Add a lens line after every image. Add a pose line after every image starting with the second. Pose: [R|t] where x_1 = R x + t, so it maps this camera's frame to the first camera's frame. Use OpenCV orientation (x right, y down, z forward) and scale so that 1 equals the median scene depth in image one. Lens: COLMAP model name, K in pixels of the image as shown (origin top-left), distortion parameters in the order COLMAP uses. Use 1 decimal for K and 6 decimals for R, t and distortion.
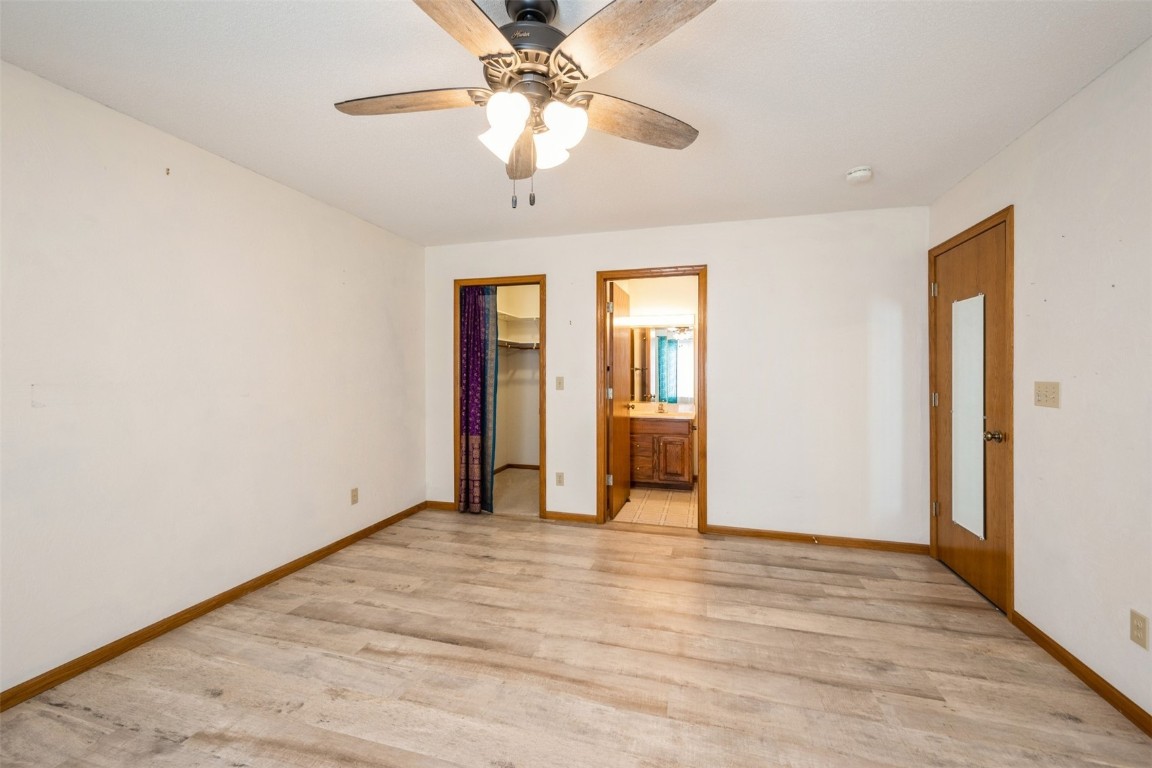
lens RADIAL K [[456.2, 0, 575.8], [0, 456.2, 386.4], [0, 0, 1]] dist [0.000159, 0.000003]
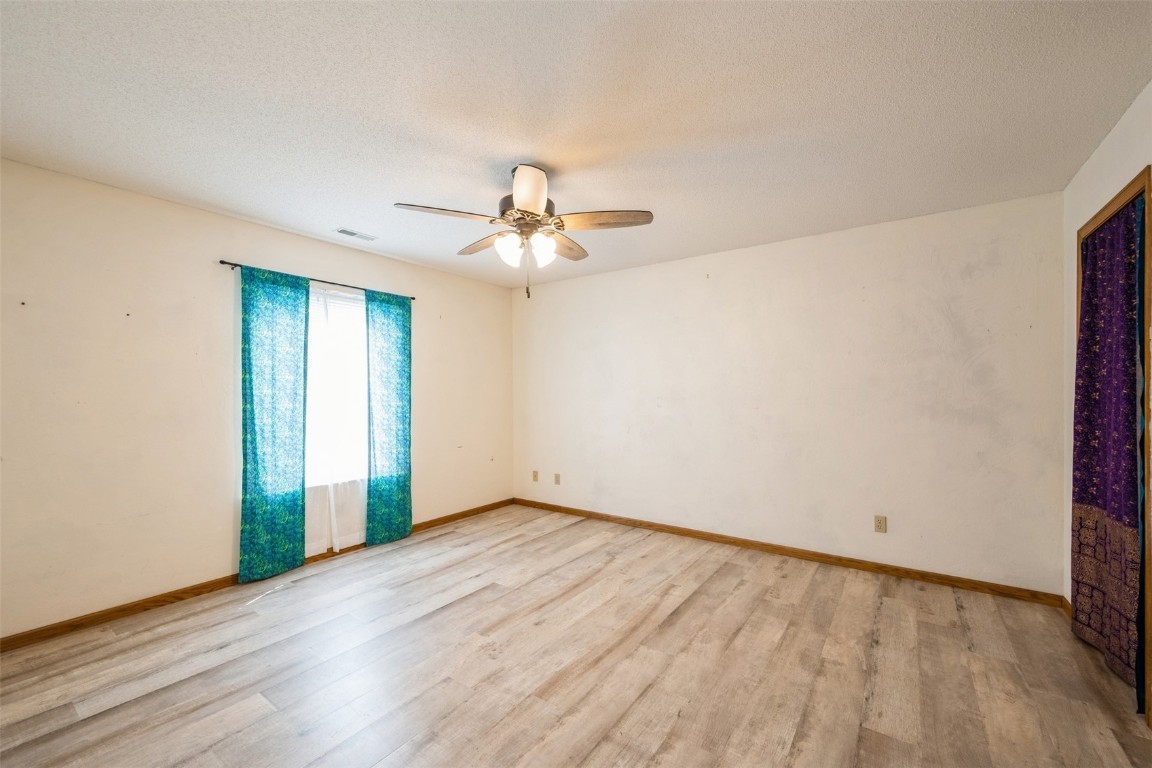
lens RADIAL K [[464.4, 0, 579.6], [0, 464.4, 385.0], [0, 0, 1]] dist [0.003725, 0.000210]
pose [[-0.327725, -0.011605, -0.944702, 1.000673], [-0.025447, 0.999670, -0.003452, -0.038883], [0.944430, 0.022909, -0.327912, 1.165106]]
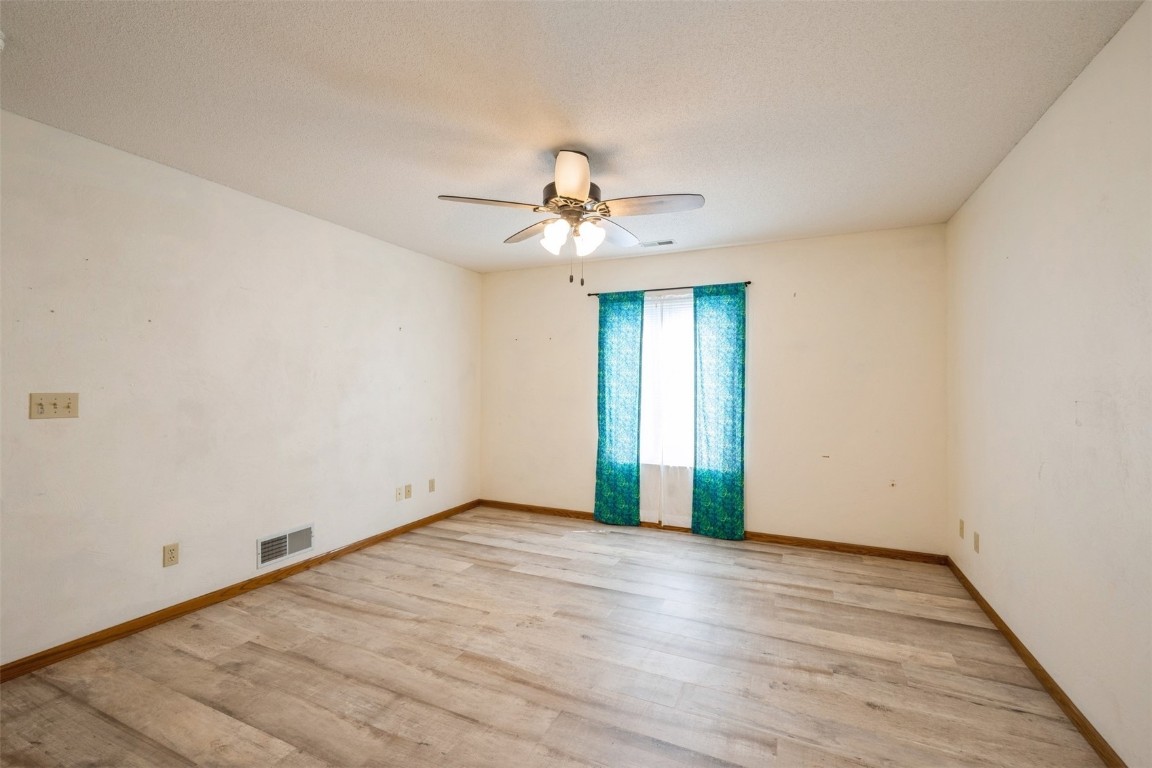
lens RADIAL K [[494.9, 0, 577.9], [0, 494.9, 374.6], [0, 0, 1]] dist [0.000769, 0.000020]
pose [[-0.988510, -0.000001, 0.151157, -0.260755], [0.001703, 0.999936, 0.011144, -0.061216], [-0.151147, 0.011273, -0.988447, 1.840386]]
